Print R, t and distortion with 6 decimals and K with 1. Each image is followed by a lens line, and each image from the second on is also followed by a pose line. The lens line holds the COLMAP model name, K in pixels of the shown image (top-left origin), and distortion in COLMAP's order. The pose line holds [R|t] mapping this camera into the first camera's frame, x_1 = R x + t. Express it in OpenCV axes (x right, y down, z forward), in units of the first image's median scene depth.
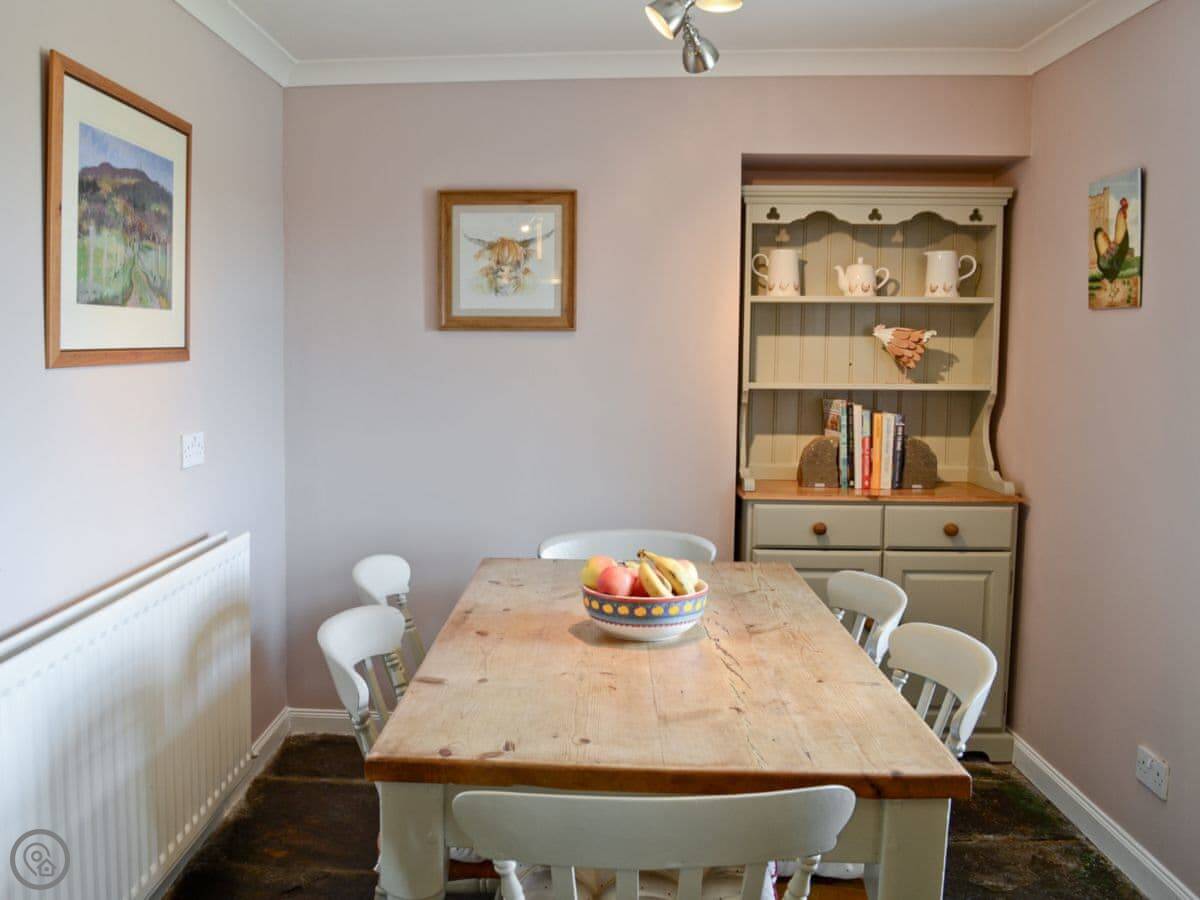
lens RADIAL K [[1064.5, 0, 582.7], [0, 1064.5, 446.5], [0, 0, 1]] dist [-0.068876, 0.007965]
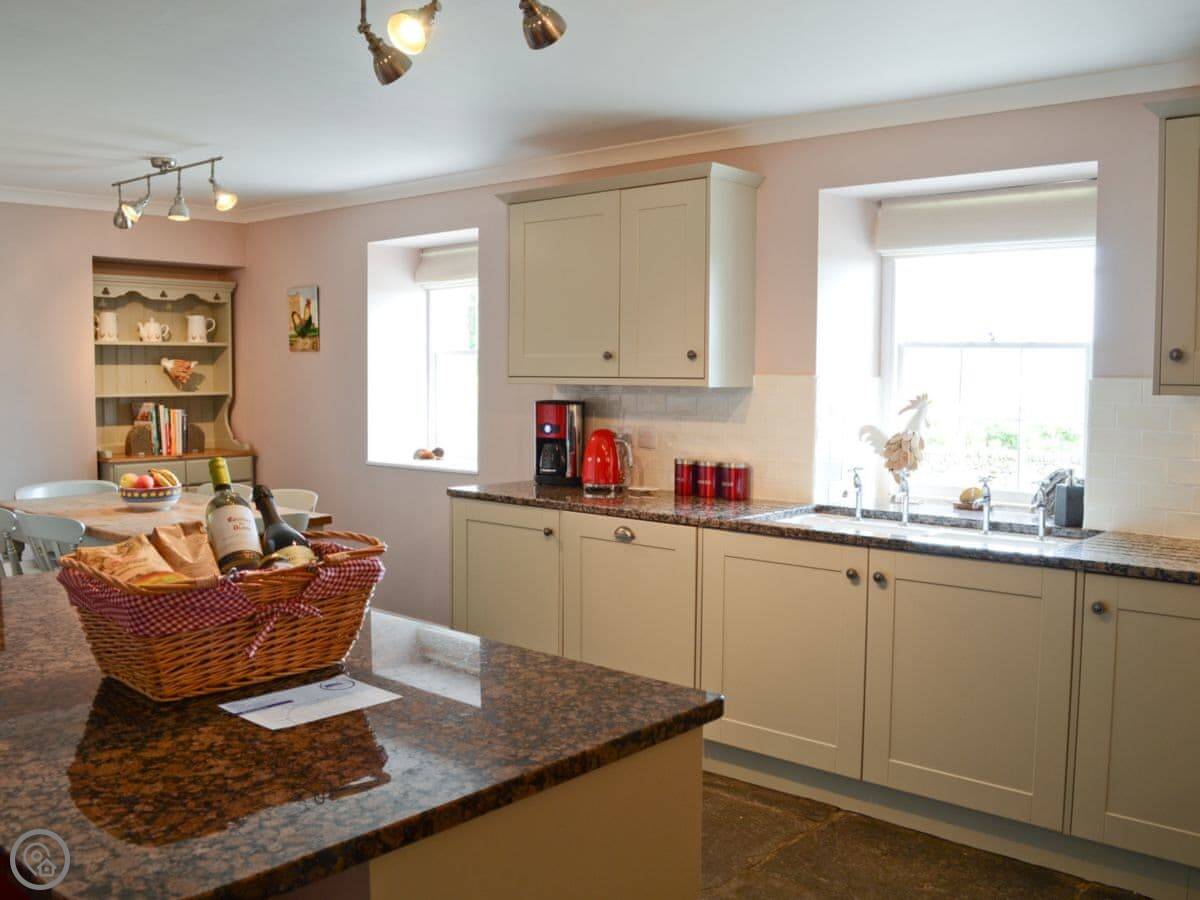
lens RADIAL K [[1064.5, 0, 582.7], [0, 1064.5, 446.5], [0, 0, 1]] dist [-0.068876, 0.007965]
pose [[0.646977, -0.057212, 0.760361, -0.592656], [0.072239, 0.997295, 0.013573, 0.053239], [-0.759080, 0.046146, 0.649359, -0.614404]]
